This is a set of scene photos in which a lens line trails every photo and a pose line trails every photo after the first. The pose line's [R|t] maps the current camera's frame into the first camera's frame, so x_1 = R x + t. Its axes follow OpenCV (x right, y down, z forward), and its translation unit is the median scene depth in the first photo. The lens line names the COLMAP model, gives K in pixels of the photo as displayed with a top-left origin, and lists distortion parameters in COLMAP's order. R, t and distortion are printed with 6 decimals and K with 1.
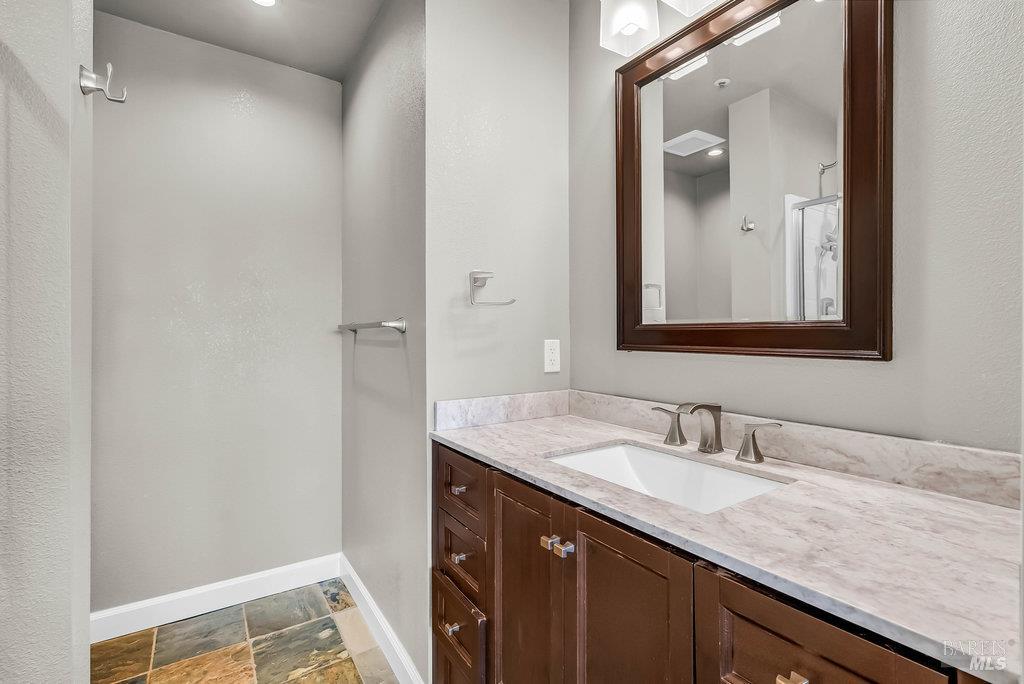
lens RADIAL K [[471.2, 0, 513.5], [0, 471.2, 339.6], [0, 0, 1]] dist [-0.005216, 0.001752]
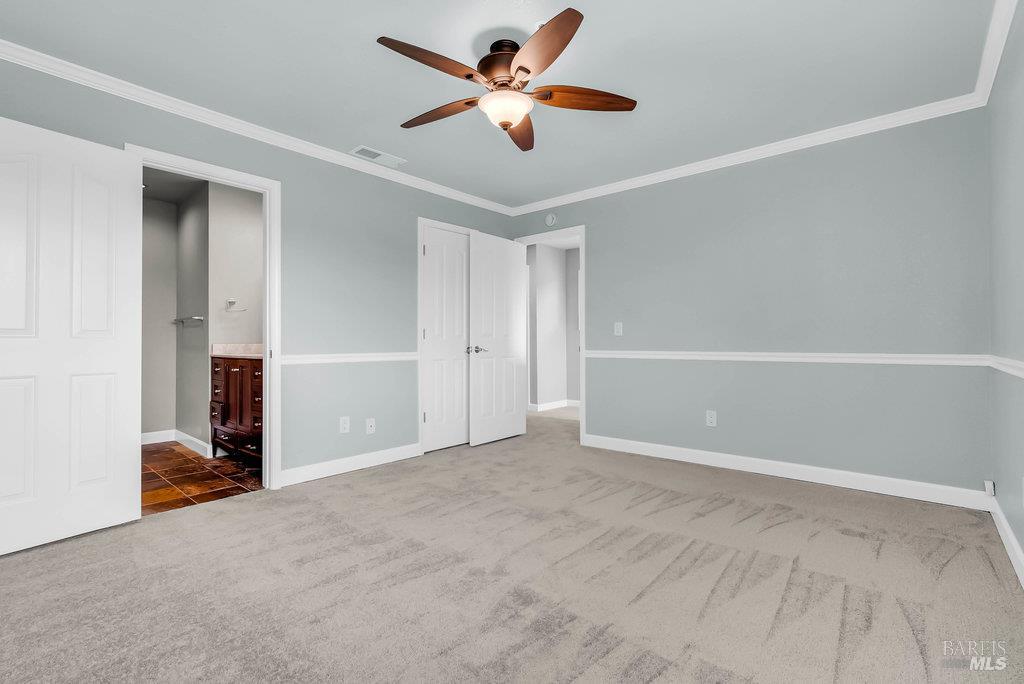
lens RADIAL K [[471.2, 0, 510.1], [0, 471.2, 333.5], [0, 0, 1]] dist [-0.005216, 0.001752]
pose [[0.964905, -0.003189, 0.262581, 0.756857], [0.007651, 0.999843, -0.015973, 0.111583], [-0.262488, 0.017421, 0.964778, -2.053224]]
